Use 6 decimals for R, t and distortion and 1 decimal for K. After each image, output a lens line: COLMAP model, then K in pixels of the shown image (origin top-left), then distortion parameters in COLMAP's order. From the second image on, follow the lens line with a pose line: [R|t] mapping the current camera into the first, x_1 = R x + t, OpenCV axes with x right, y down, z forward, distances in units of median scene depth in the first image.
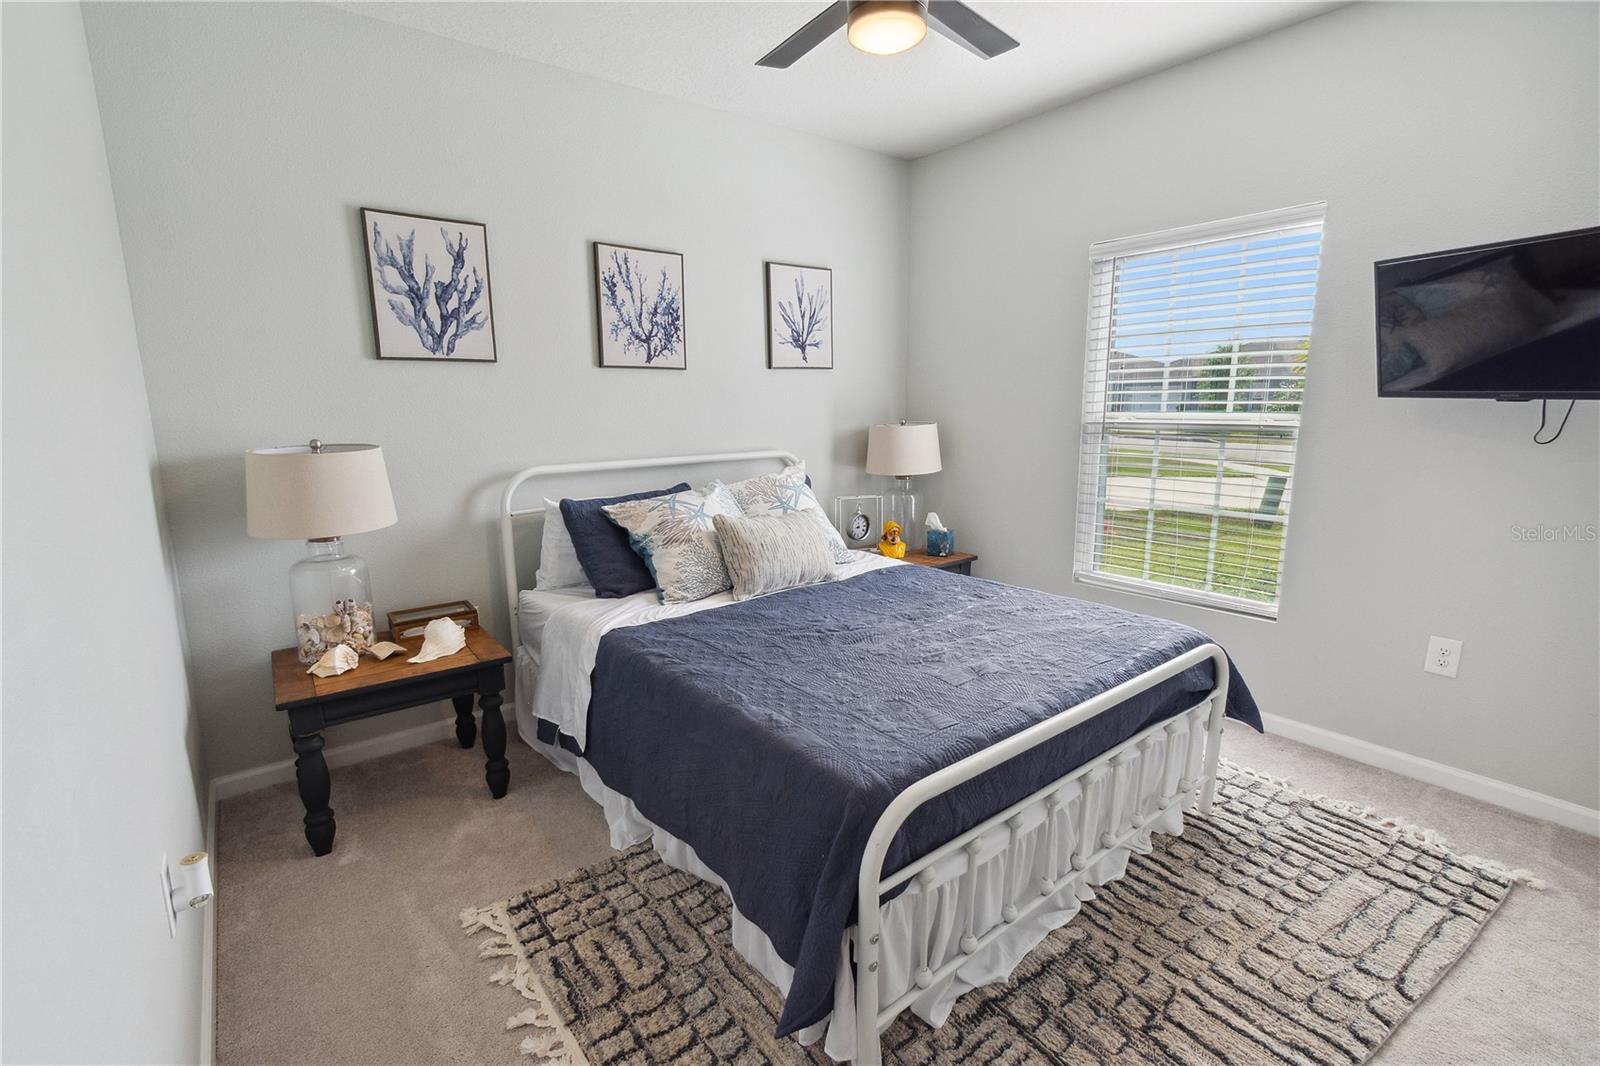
lens RADIAL K [[717.5, 0, 800.0], [0, 717.5, 533.0], [0, 0, 1]] dist [0.000462, 0.000023]
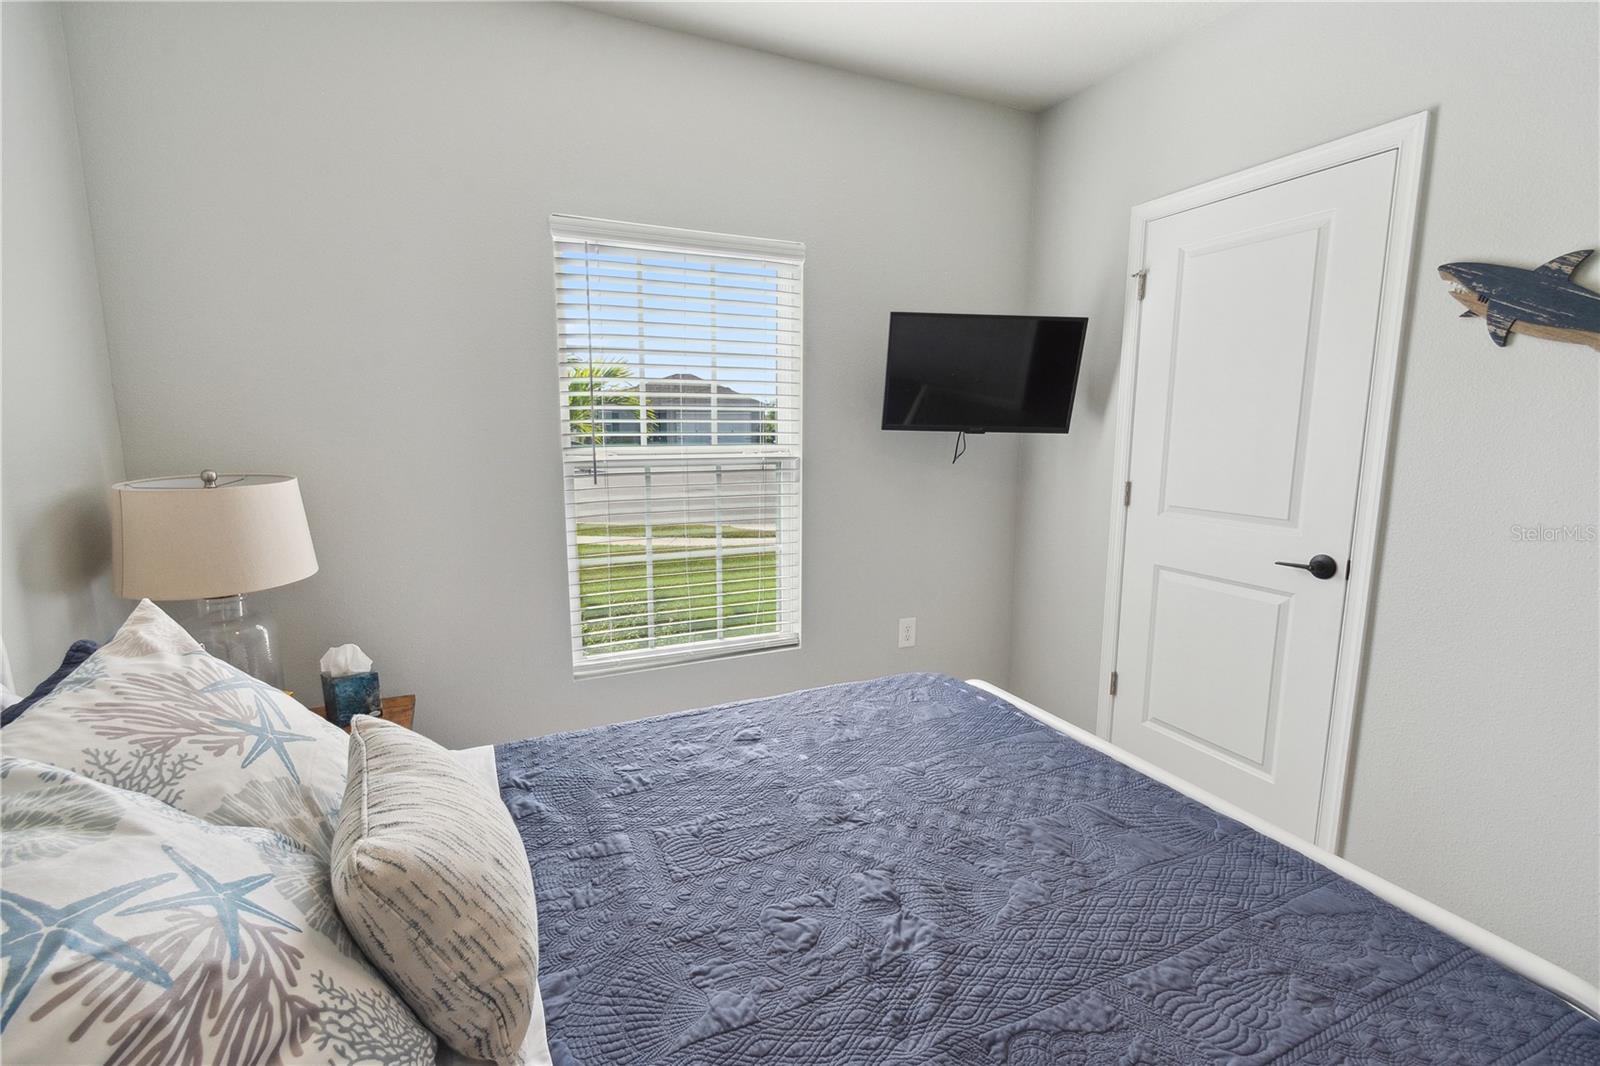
lens RADIAL K [[717.5, 0, 800.0], [0, 717.5, 533.0], [0, 0, 1]] dist [0.000462, 0.000023]
pose [[0.235024, -0.133896, 0.962723, -0.297600], [0.174442, 0.980195, 0.093741, -0.130613], [-0.956208, 0.145908, 0.253727, 0.711256]]
